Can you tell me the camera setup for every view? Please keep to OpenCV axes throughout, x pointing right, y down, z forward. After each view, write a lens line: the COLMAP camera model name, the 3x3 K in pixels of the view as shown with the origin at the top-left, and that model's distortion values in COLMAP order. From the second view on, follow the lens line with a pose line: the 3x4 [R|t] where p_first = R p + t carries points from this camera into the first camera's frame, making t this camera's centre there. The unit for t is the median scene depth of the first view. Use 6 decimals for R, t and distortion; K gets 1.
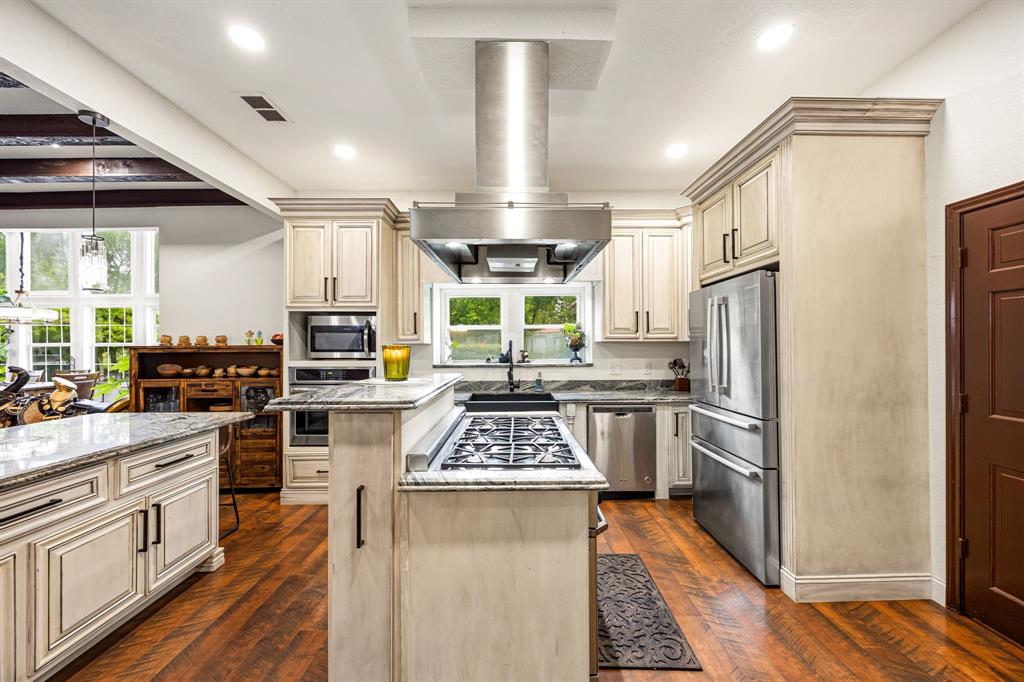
lens RADIAL K [[391.9, 0, 515.7], [0, 391.9, 341.5], [0, 0, 1]] dist [0.000128, -0.000236]
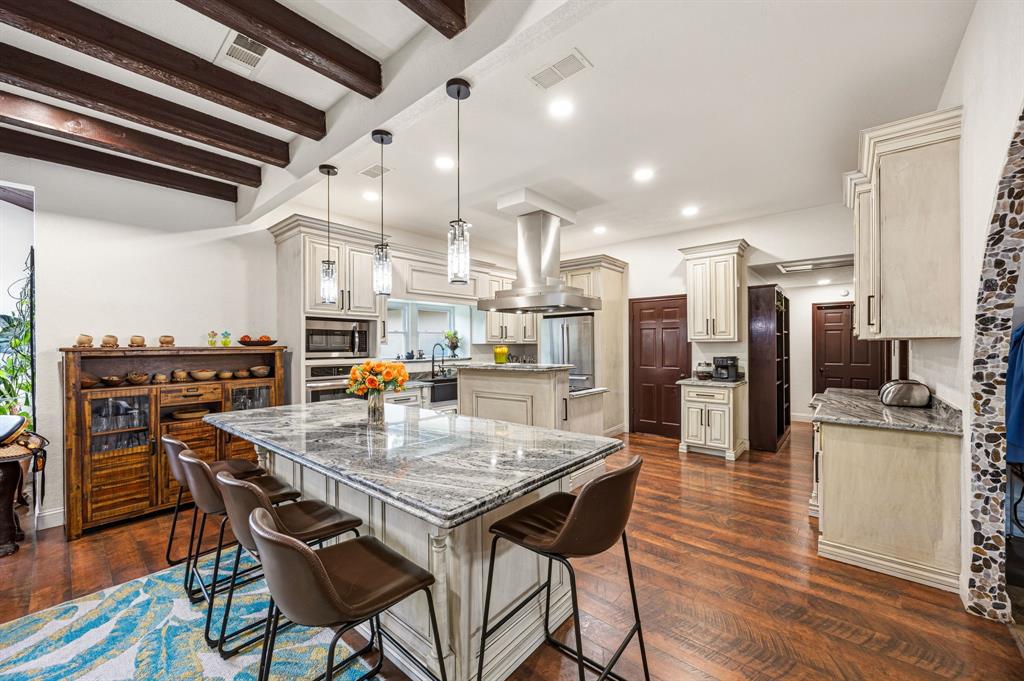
lens RADIAL K [[394.0, 0, 518.0], [0, 394.0, 340.5], [0, 0, 1]] dist [0.000728, 0.000066]
pose [[0.657603, 0.008187, 0.753320, -1.441299], [-0.002876, 0.999961, -0.008356, 0.000683], [-0.753359, 0.003329, 0.657601, -0.287795]]
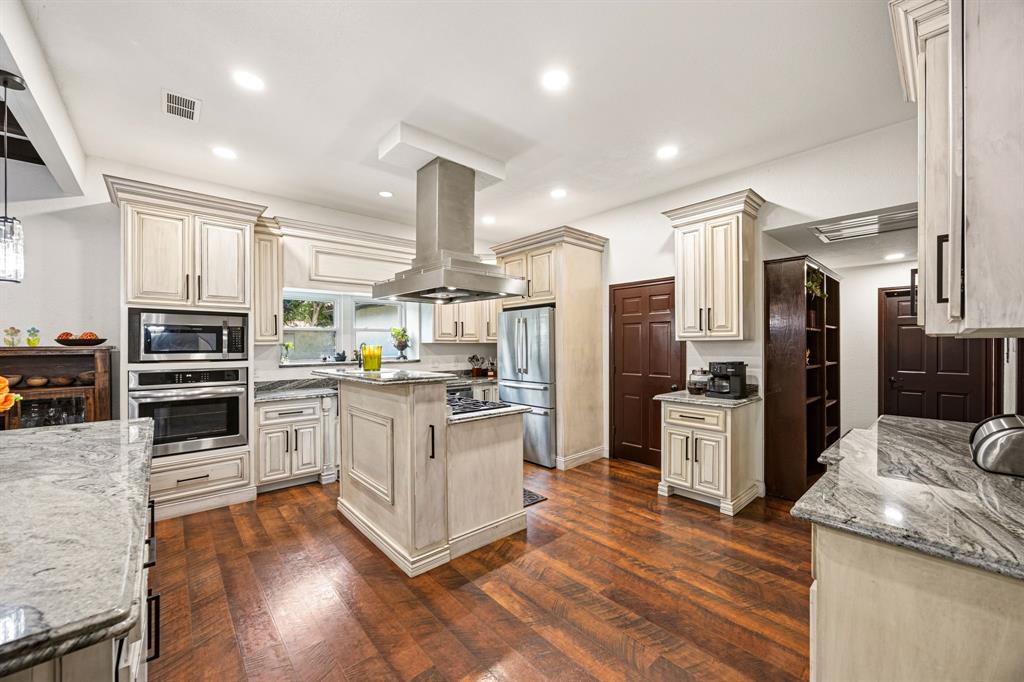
lens RADIAL K [[391.9, 0, 515.7], [0, 391.9, 341.5], [0, 0, 1]] dist [0.000128, -0.000236]
pose [[0.755593, 0.005020, 0.655022, -0.697931], [-0.003858, 0.999987, -0.003214, -0.002139], [-0.655030, -0.000098, 0.755603, -0.324965]]
